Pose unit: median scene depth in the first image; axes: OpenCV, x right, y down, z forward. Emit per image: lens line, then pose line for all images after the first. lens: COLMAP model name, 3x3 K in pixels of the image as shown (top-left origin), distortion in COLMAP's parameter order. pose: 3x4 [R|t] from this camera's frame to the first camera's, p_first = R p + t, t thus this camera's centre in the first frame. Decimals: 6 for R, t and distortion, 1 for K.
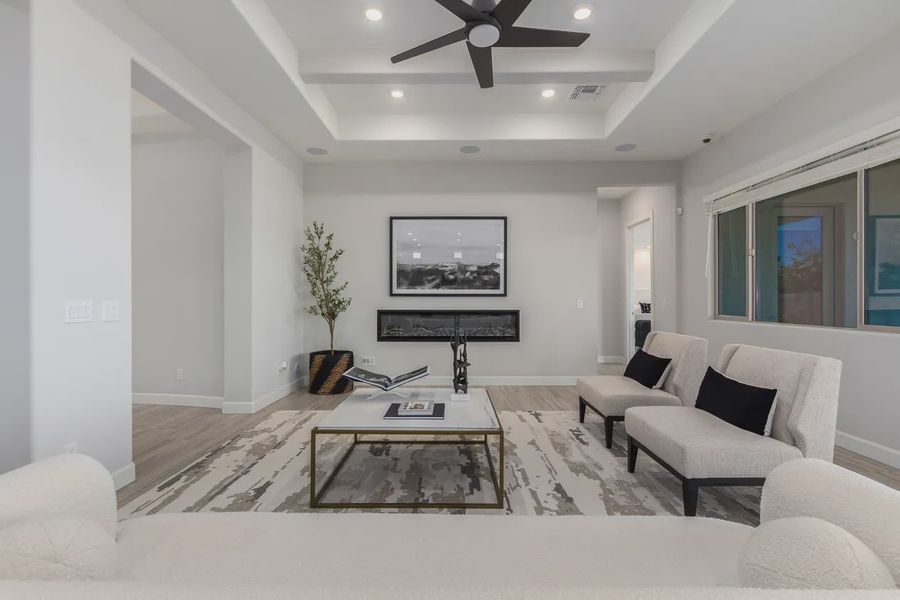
lens RADIAL K [[417.8, 0, 454.6], [0, 417.8, 297.7], [0, 0, 1]] dist [0.009181, -0.004275]
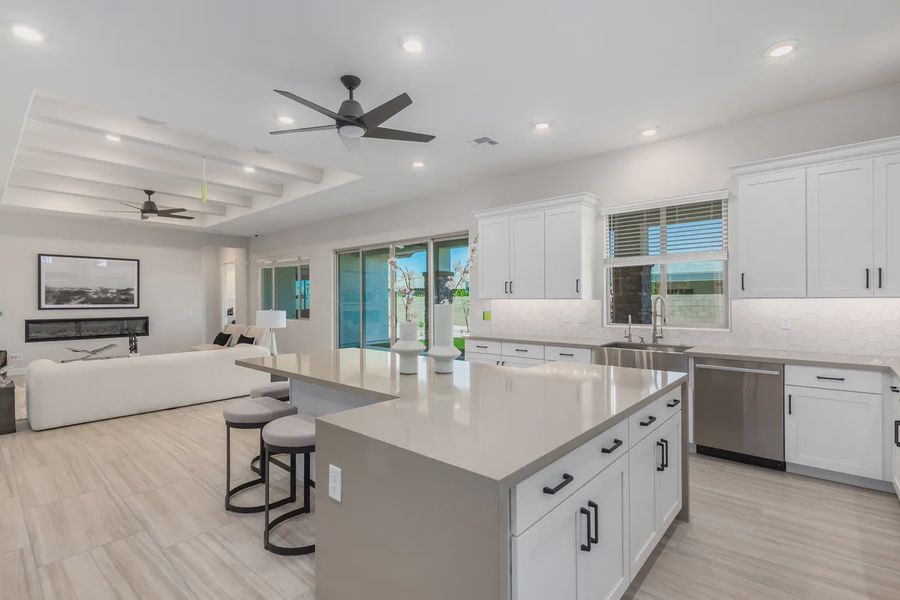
lens RADIAL K [[417.8, 0, 450.8], [0, 417.8, 301.1], [0, 0, 1]] dist [0.009181, -0.004275]
pose [[0.653909, -0.005856, 0.756551, -0.317200], [0.000262, 0.999972, 0.007514, -0.043266], [-0.756573, -0.004716, 0.653892, -0.986958]]
